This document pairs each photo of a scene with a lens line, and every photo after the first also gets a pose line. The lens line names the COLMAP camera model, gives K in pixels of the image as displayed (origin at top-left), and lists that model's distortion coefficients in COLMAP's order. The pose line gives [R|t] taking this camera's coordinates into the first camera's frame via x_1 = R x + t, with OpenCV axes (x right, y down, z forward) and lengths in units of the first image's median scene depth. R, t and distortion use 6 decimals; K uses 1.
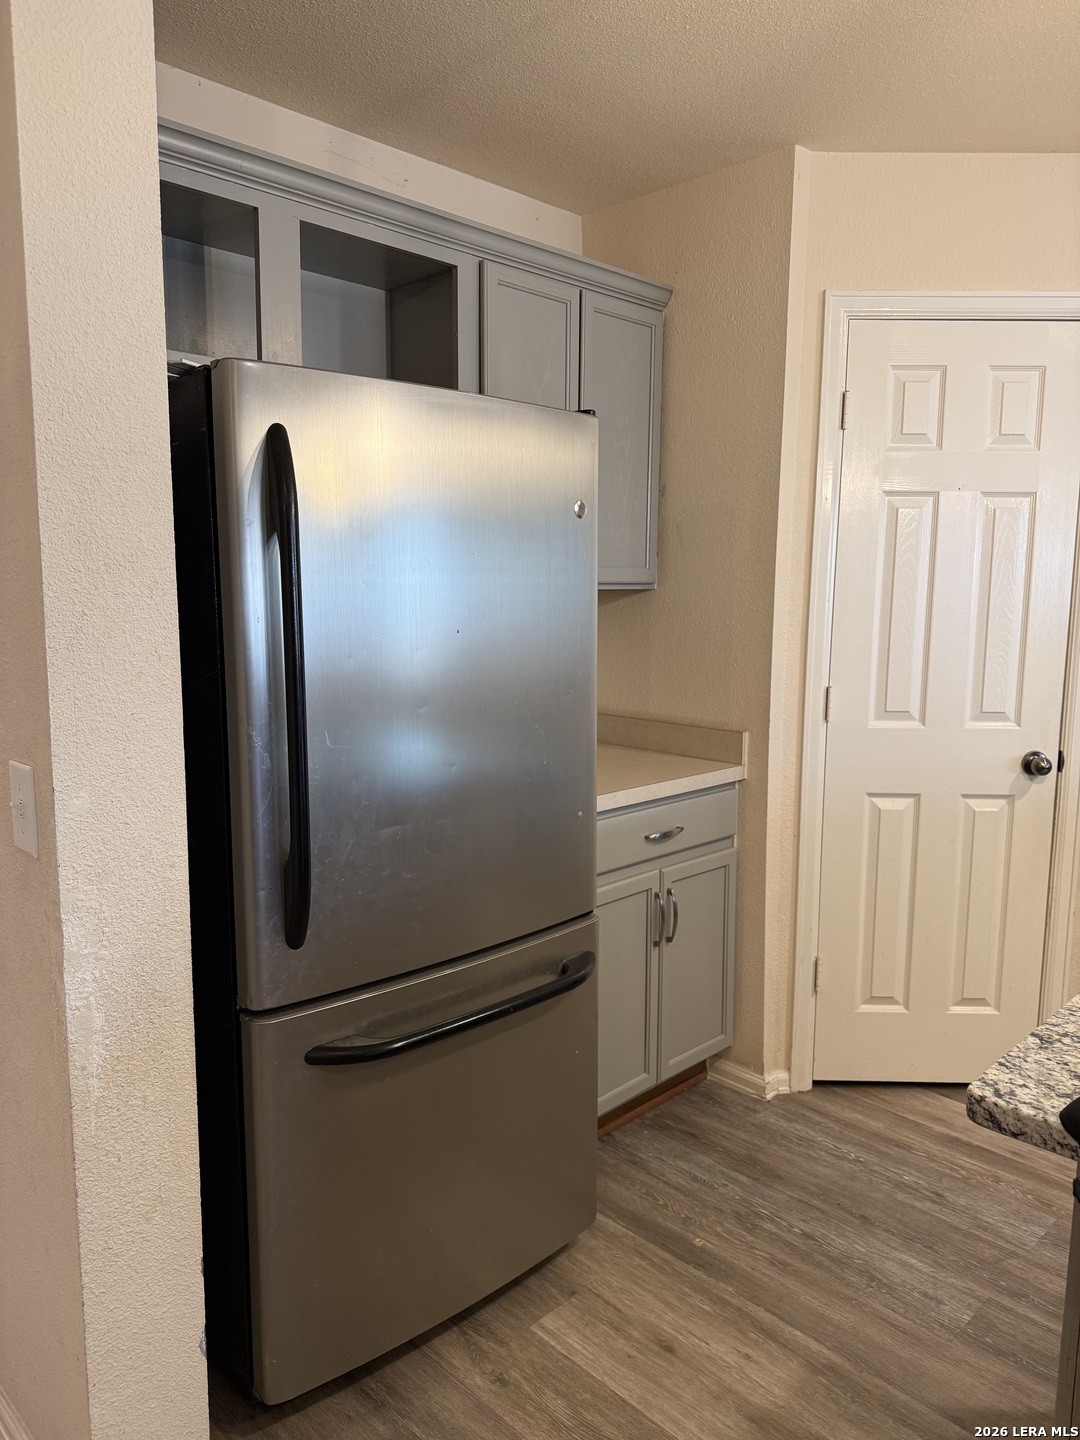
lens RADIAL K [[1018.7, 0, 543.6], [0, 1018.7, 720.5], [0, 0, 1]] dist [0.066642, -0.084562]
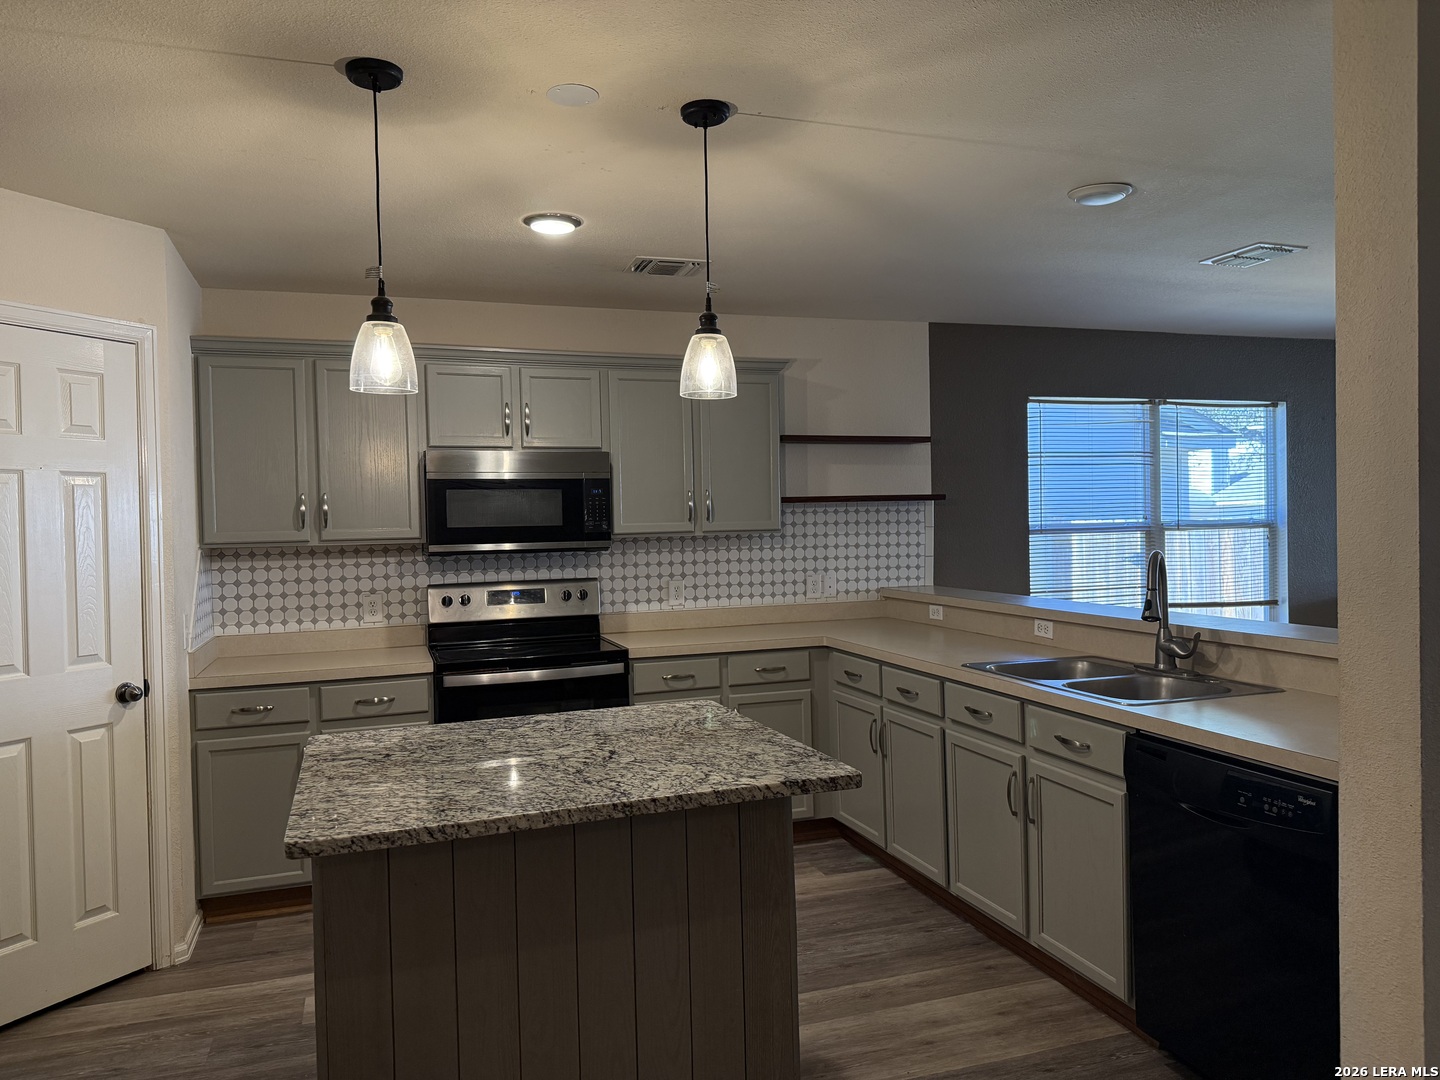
lens RADIAL K [[1018.7, 0, 713.8], [0, 1018.7, 540.8], [0, 0, 1]] dist [0.066642, -0.084562]
pose [[0.442851, -0.030711, 0.896069, -0.313050], [0.144533, 0.988787, -0.037542, 0.010603], [-0.884869, 0.146138, 0.442324, -0.180913]]
